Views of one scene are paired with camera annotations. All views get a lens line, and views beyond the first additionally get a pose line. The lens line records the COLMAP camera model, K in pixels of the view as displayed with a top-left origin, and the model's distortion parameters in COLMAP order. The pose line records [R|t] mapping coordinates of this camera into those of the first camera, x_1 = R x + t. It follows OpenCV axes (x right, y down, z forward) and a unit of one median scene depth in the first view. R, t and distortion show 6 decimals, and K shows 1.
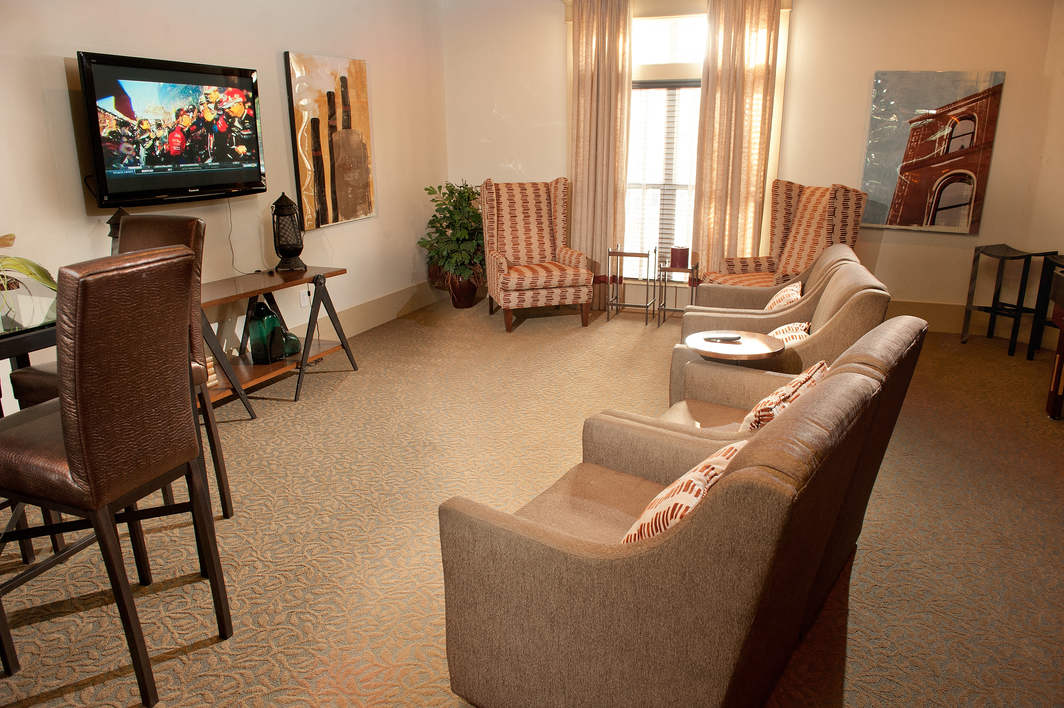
lens RADIAL K [[742.1, 0, 532.9], [0, 742.1, 356.7], [0, 0, 1]] dist [-0.043605, -0.003361]
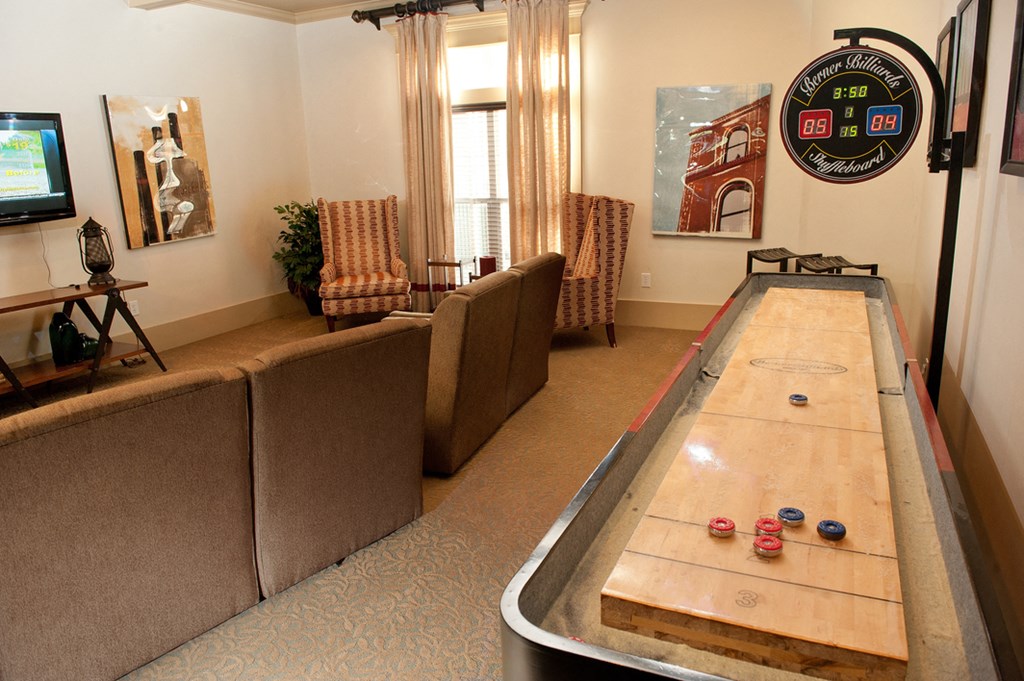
lens RADIAL K [[710.7, 0, 511.1], [0, 710.7, 338.6], [0, 0, 1]] dist [-0.035009, -0.016316]
pose [[0.997152, -0.007570, -0.075034, 0.324672], [0.005270, 0.999512, -0.030802, 0.003657], [0.075231, 0.030319, 0.996705, -0.028461]]
